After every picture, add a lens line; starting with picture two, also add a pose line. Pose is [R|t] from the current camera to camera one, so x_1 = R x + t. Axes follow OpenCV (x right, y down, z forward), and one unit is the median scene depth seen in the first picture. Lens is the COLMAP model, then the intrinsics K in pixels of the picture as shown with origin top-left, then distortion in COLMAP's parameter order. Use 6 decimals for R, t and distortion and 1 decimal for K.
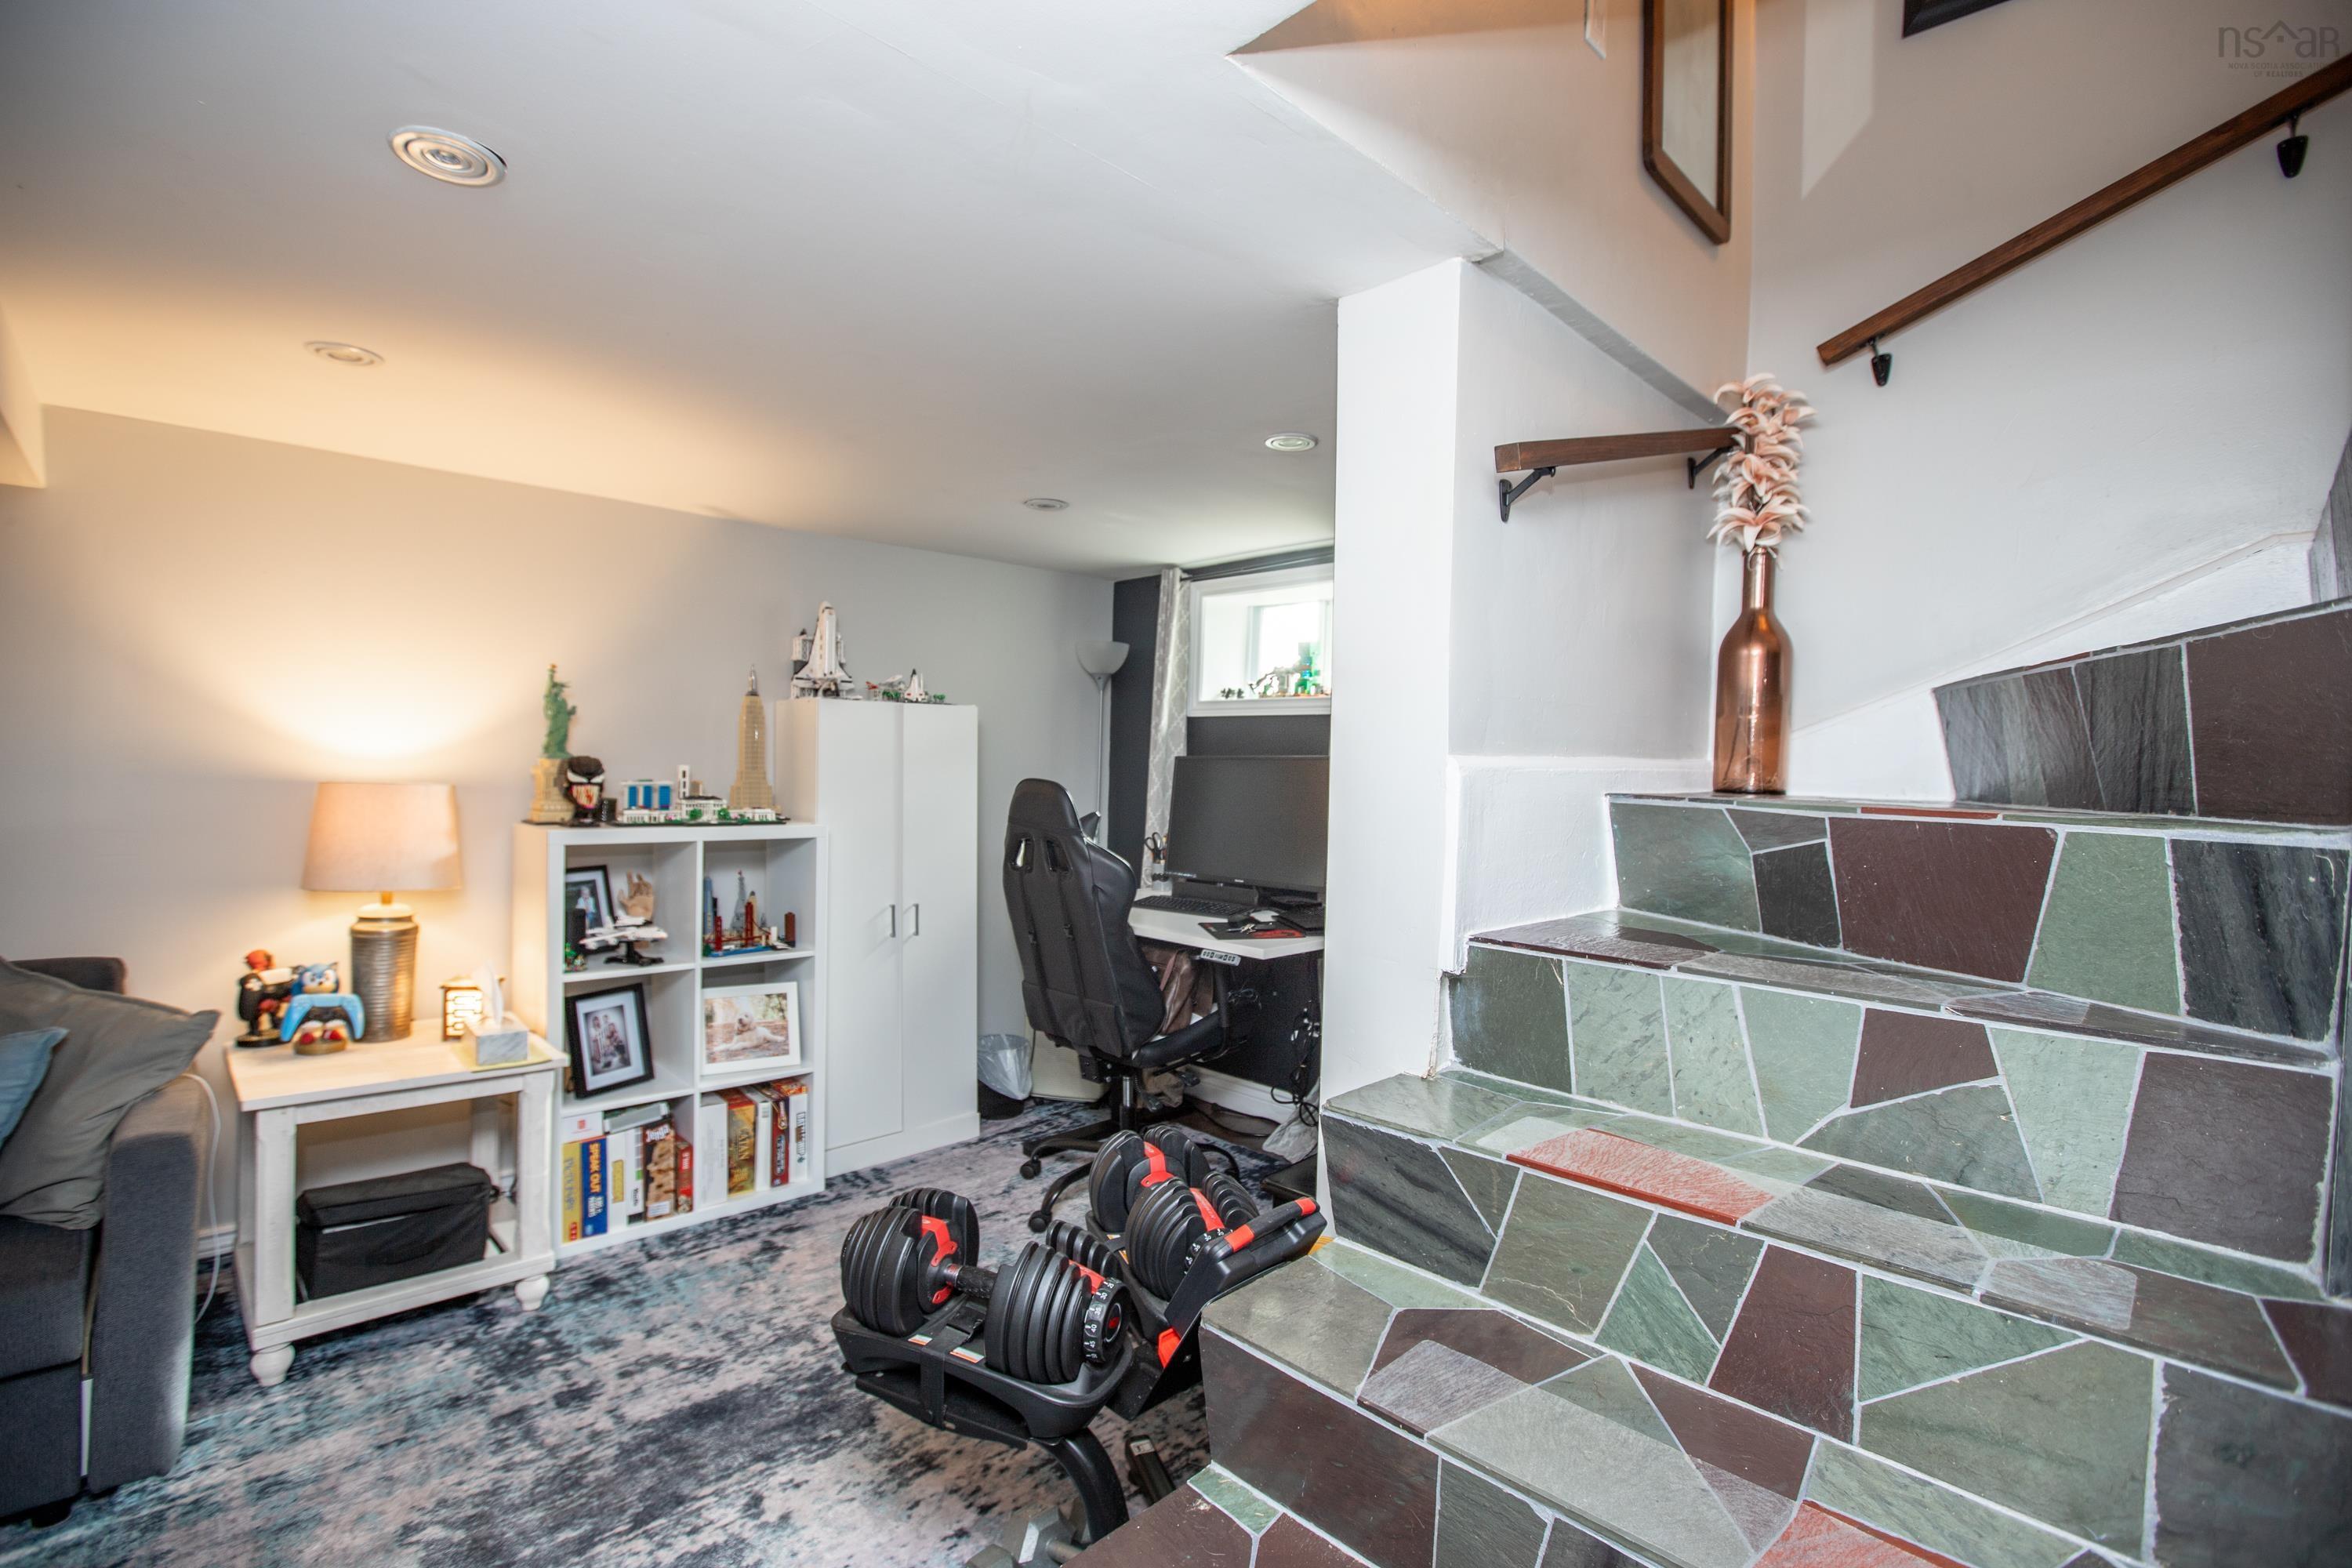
lens RADIAL K [[1073.9, 0, 1158.6], [0, 1073.9, 793.0], [0, 0, 1]] dist [-0.028117, 0.001824]
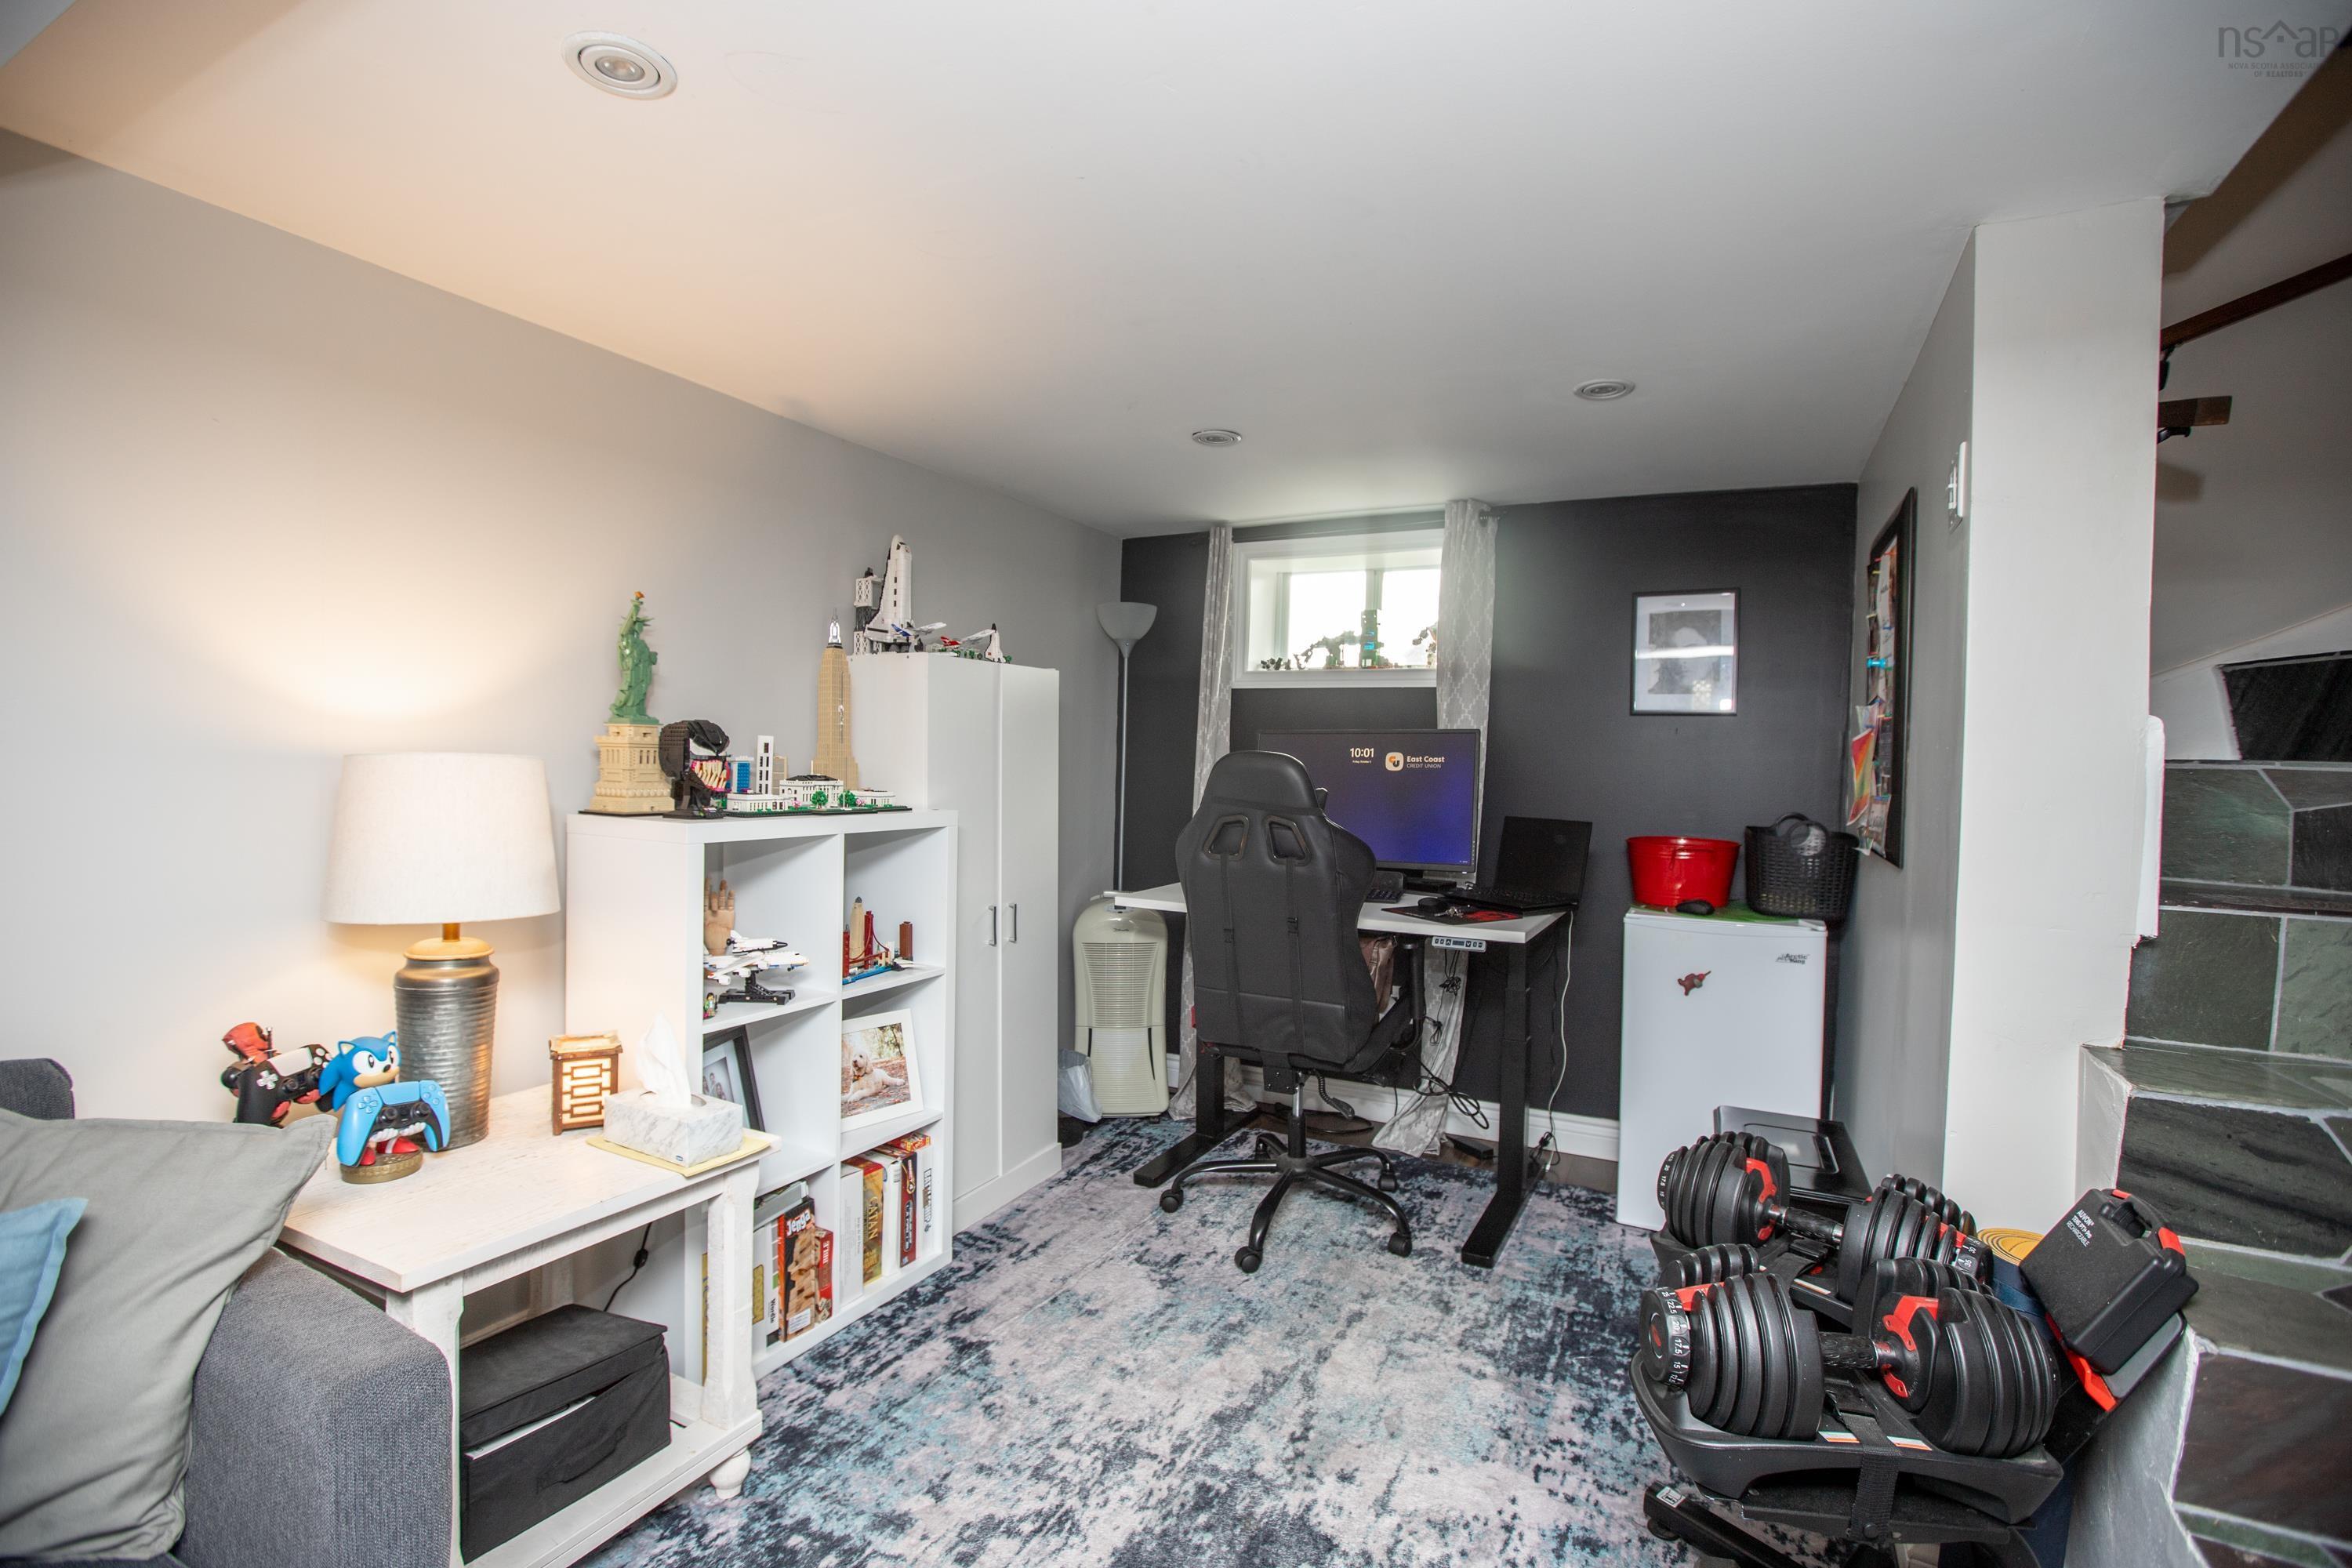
lens RADIAL K [[1073.9, 0, 1183.8], [0, 1073.9, 788.4], [0, 0, 1]] dist [-0.028117, 0.001824]
pose [[0.947890, -0.012576, 0.318350, -0.437834], [0.009950, 0.999902, 0.009872, 0.007233], [-0.318443, -0.006190, 0.947922, 0.194116]]
